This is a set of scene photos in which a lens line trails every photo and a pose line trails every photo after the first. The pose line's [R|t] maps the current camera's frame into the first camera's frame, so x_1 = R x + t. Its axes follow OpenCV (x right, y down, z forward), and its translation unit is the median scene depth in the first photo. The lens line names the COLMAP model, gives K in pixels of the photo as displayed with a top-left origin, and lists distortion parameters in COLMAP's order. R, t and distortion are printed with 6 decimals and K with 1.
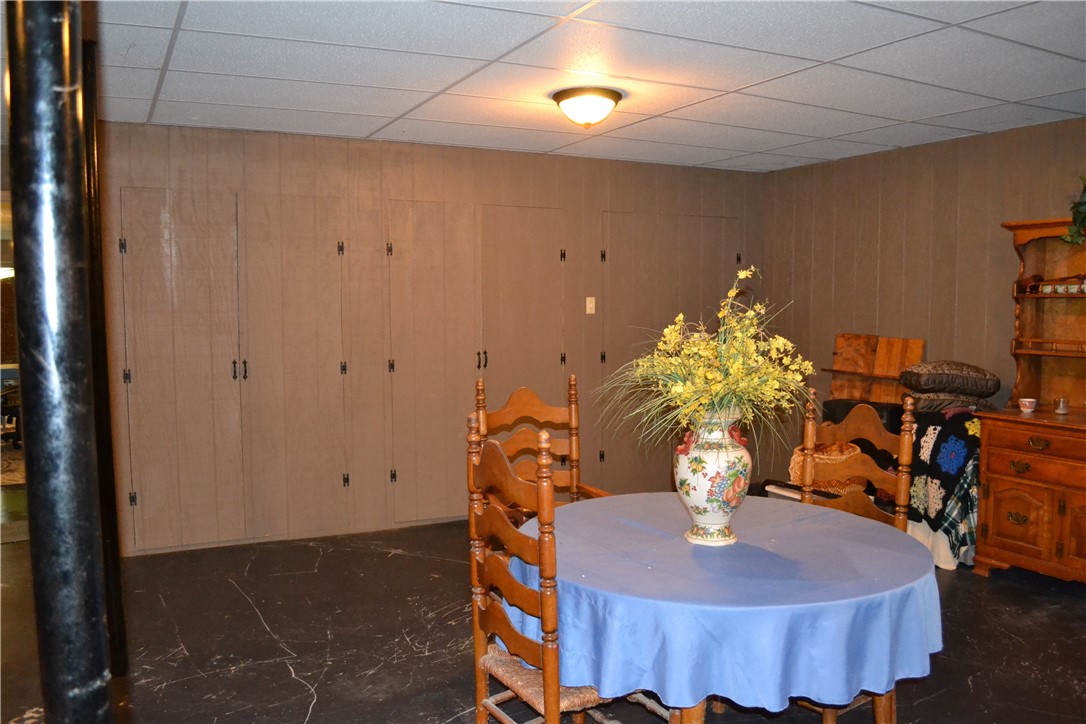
lens RADIAL K [[871.7, 0, 535.8], [0, 871.7, 367.1], [0, 0, 1]] dist [-0.076884, 0.008255]
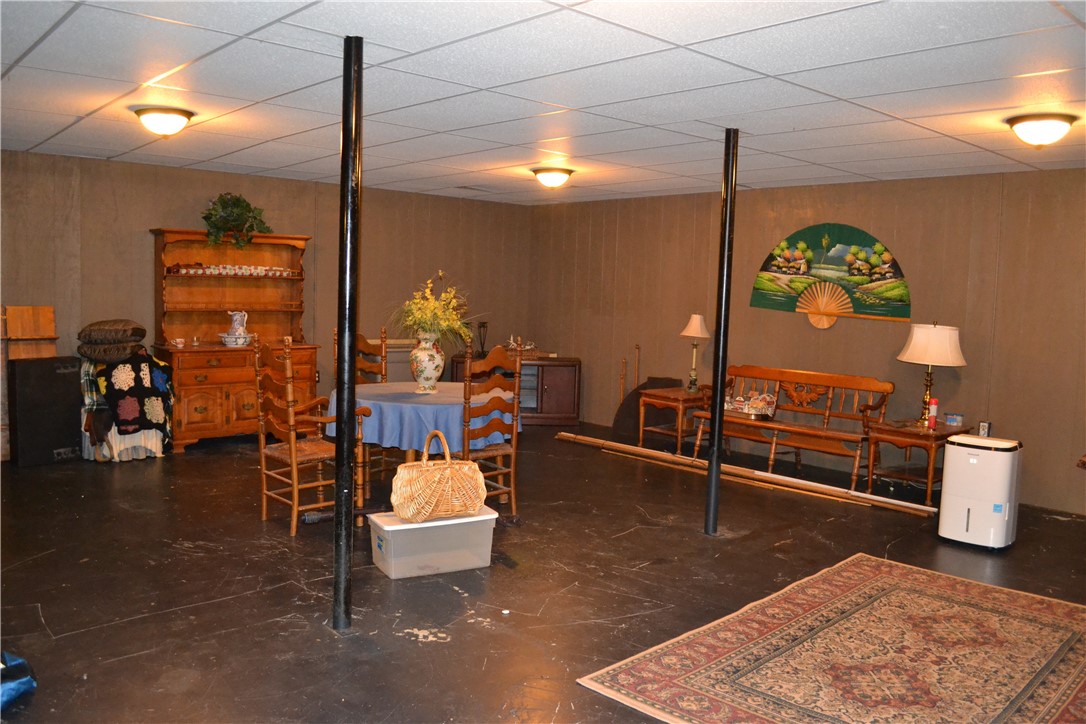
lens RADIAL K [[871.7, 0, 535.8], [0, 871.7, 367.1], [0, 0, 1]] dist [-0.076884, 0.008255]
pose [[-0.258393, -0.091657, 0.961682, -1.266149], [0.049428, 0.992931, 0.107916, -0.056612], [-0.964775, 0.075418, -0.252035, 0.818385]]
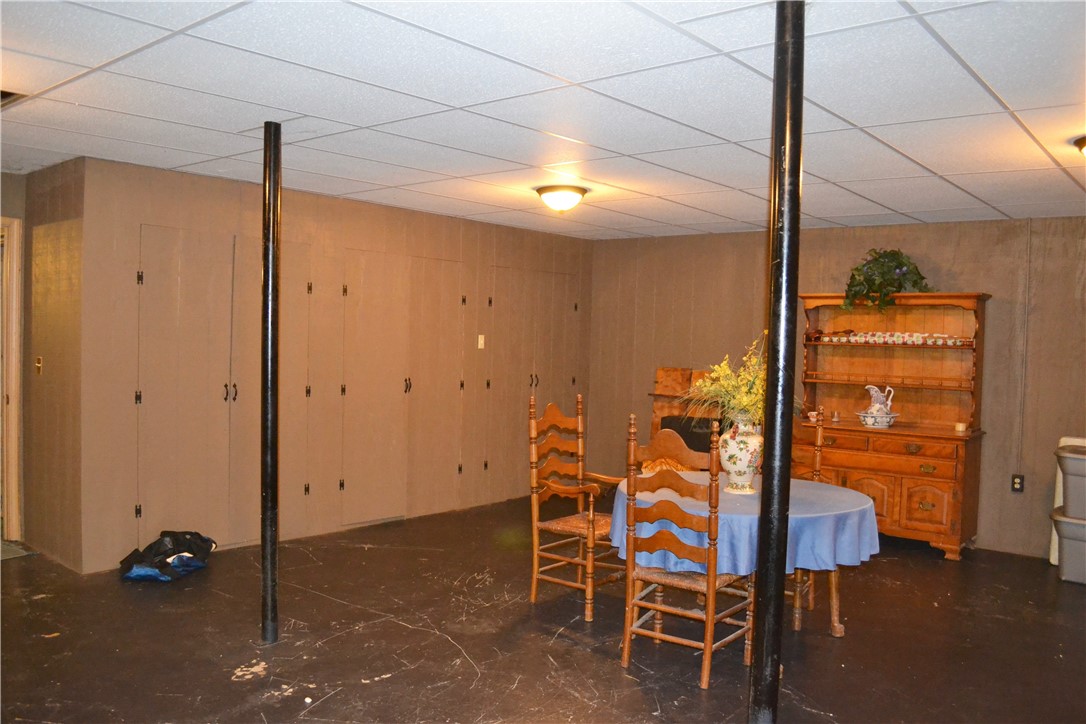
lens RADIAL K [[871.7, 0, 535.8], [0, 871.7, 367.1], [0, 0, 1]] dist [-0.076884, 0.008255]
pose [[0.919935, 0.012962, 0.391856, -0.506566], [0.001504, 0.999329, -0.036586, 0.014380], [-0.392068, 0.034247, 0.919299, -0.228330]]
